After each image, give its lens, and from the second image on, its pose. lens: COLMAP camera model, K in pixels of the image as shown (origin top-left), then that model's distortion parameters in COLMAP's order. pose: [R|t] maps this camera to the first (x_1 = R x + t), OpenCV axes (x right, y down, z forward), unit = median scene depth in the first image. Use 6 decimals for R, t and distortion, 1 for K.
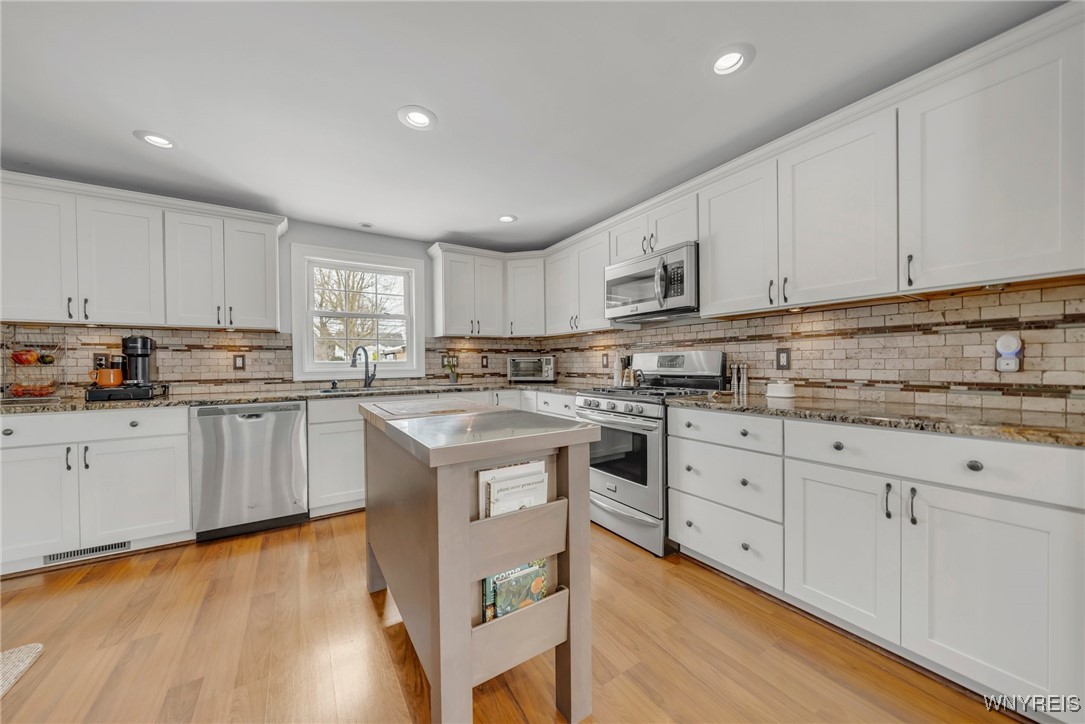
lens RADIAL K [[379.9, 0, 542.7], [0, 379.9, 364.5], [0, 0, 1]] dist [-0.000602, -0.000039]
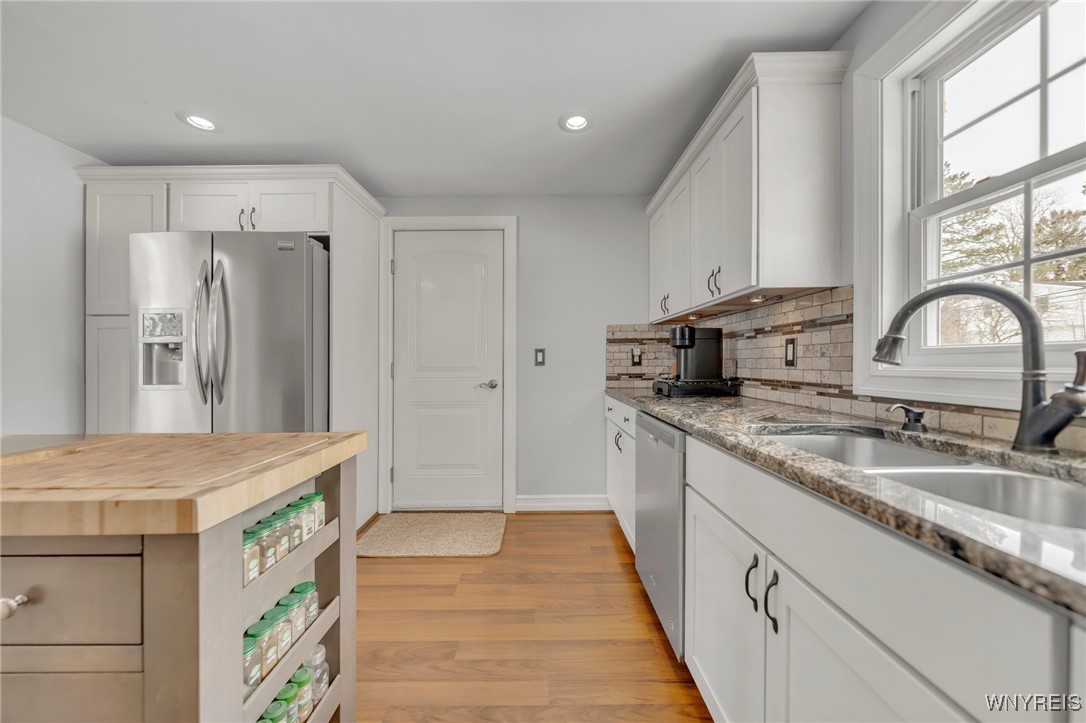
lens RADIAL K [[381.5, 0, 533.8], [0, 381.5, 362.9], [0, 0, 1]] dist [0.000662, -0.000109]
pose [[-0.549381, 0.014502, -0.835446, -0.100838], [0.009601, 0.999893, 0.011043, -0.000161], [0.835517, -0.001955, -0.549461, 0.958891]]
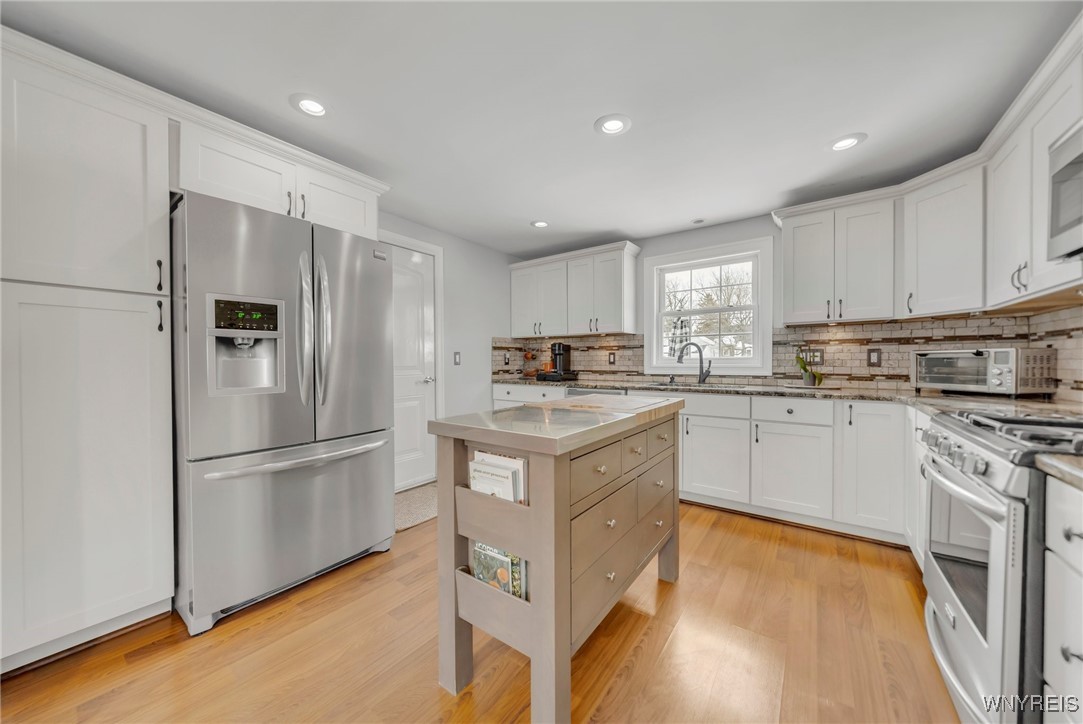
lens RADIAL K [[384.6, 0, 534.2], [0, 384.6, 363.4], [0, 0, 1]] dist [0.000479, 0.000007]
pose [[0.347204, 0.013487, -0.937693, 0.365467], [-0.003429, 0.999908, 0.013113, -0.005017], [0.937783, -0.001337, 0.347218, 0.262476]]
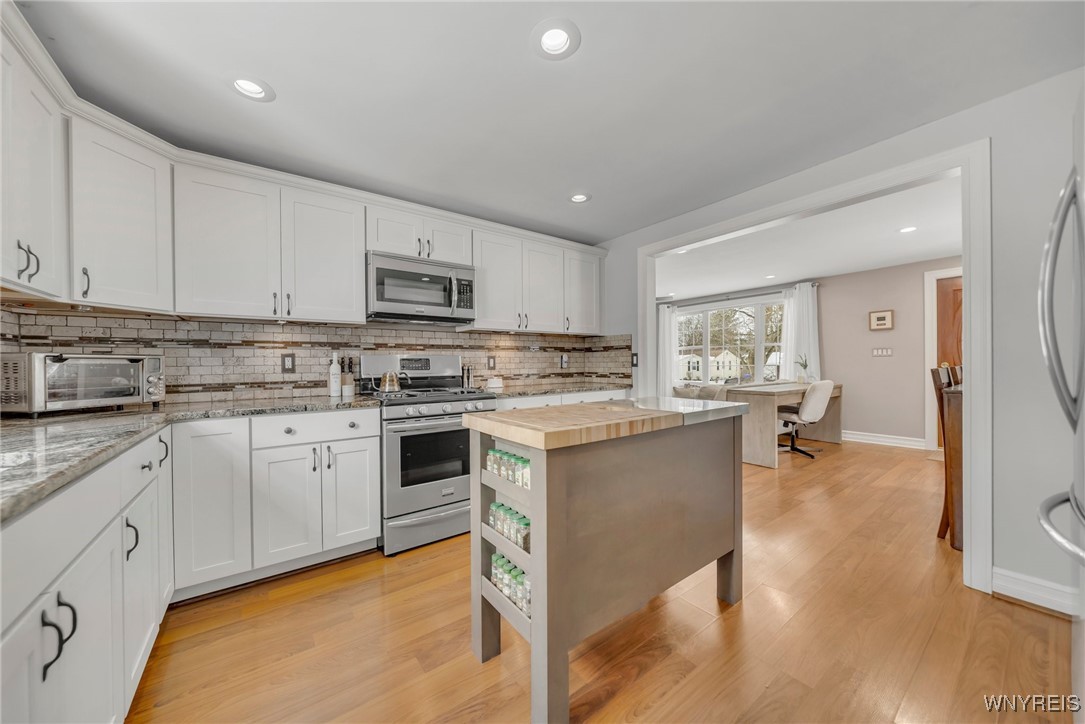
lens RADIAL K [[379.9, 0, 542.7], [0, 379.9, 364.5], [0, 0, 1]] dist [-0.000602, -0.000039]
pose [[-0.067203, 0.000820, 0.997739, -0.660140], [0.008562, 0.999963, -0.000245, -0.003662], [-0.997703, 0.008526, -0.067208, 0.663263]]
